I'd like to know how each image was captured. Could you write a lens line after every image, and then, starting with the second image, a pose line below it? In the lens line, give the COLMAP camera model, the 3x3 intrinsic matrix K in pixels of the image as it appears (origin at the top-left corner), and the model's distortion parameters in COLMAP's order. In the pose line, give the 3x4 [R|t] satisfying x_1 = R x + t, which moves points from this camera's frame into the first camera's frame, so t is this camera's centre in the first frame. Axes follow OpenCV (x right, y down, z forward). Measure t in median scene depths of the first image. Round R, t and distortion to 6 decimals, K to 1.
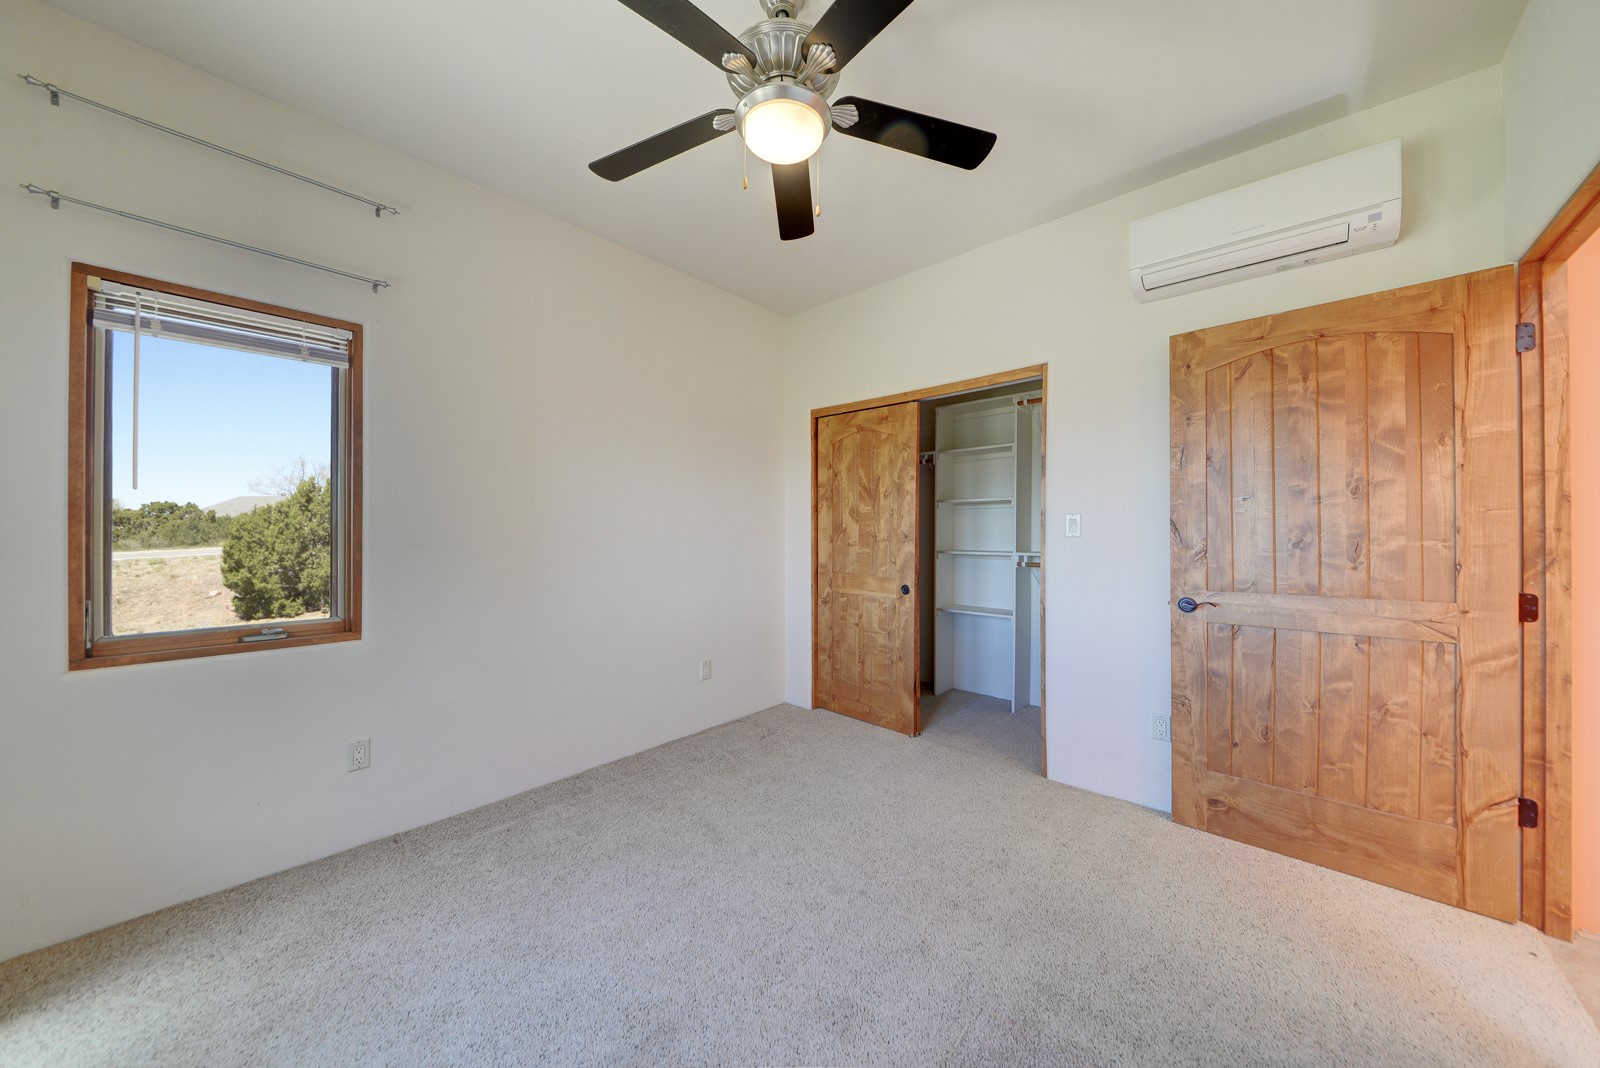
lens RADIAL K [[557.8, 0, 802.4], [0, 557.8, 526.2], [0, 0, 1]] dist [0.000044, -0.000154]
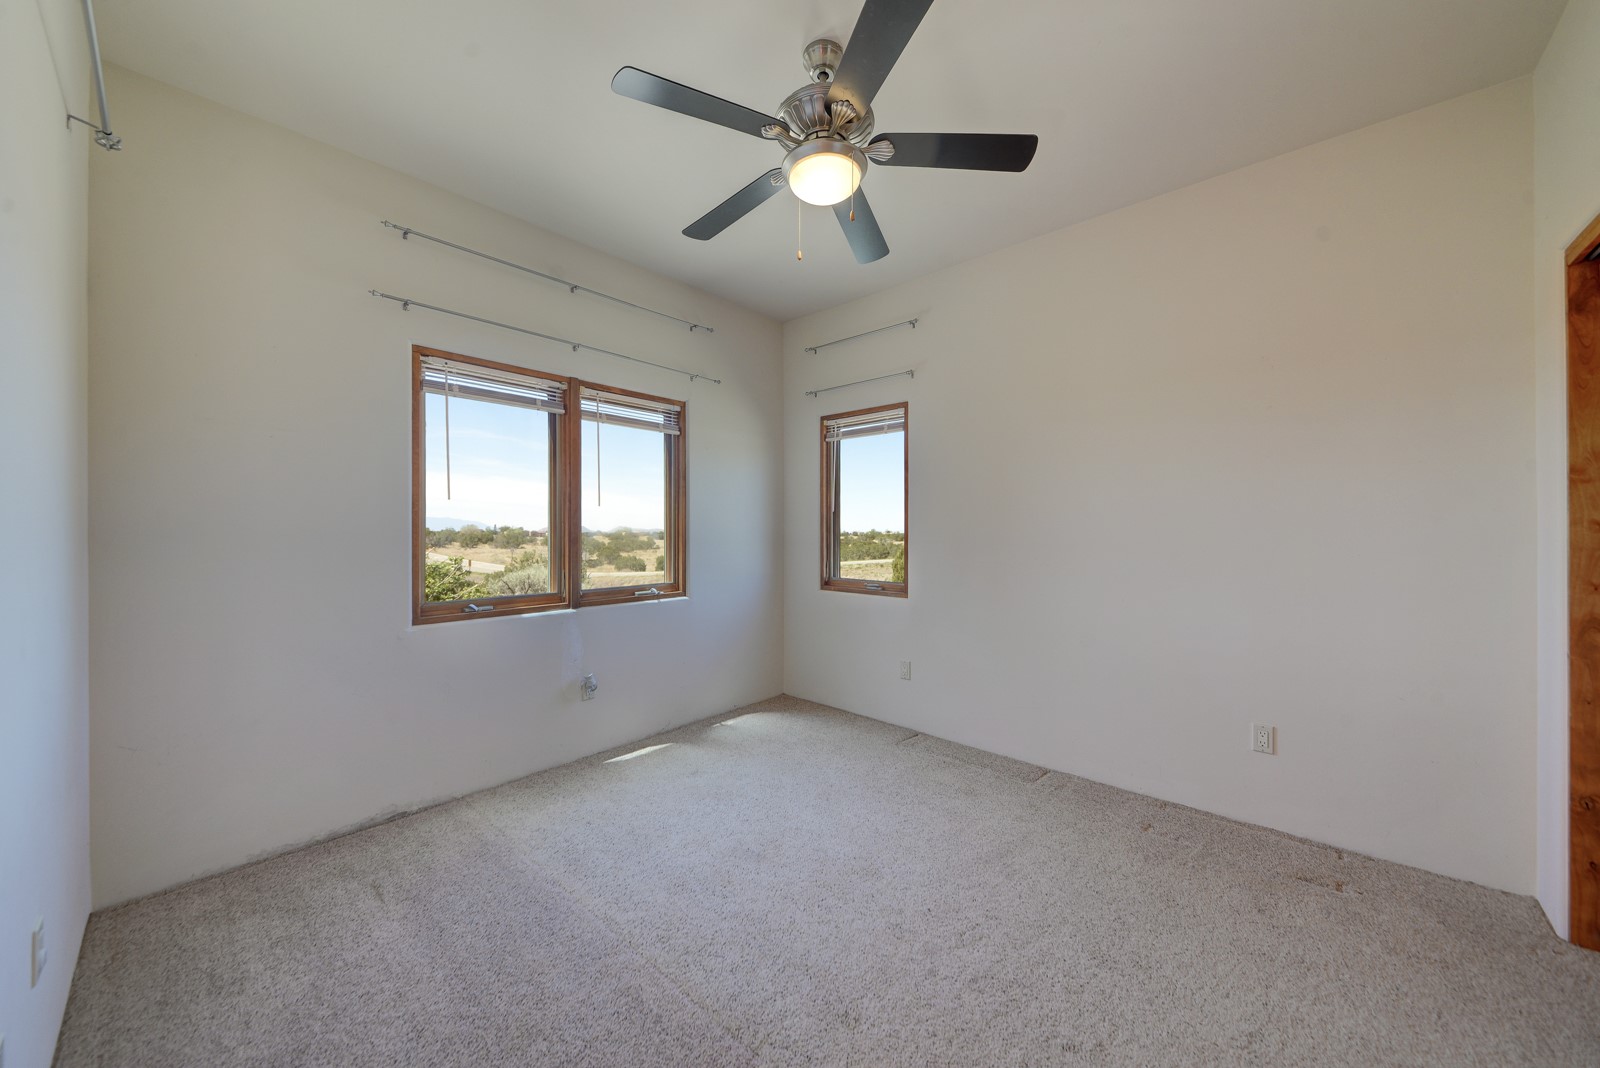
lens RADIAL K [[557.8, 0, 802.8], [0, 557.8, 533.9], [0, 0, 1]] dist [0.000044, -0.000154]
pose [[-0.006497, 0.002876, -0.999975, 0.803991], [0.000021, 0.999996, 0.002876, 0.011921], [0.999979, -0.000003, -0.006497, 0.713046]]
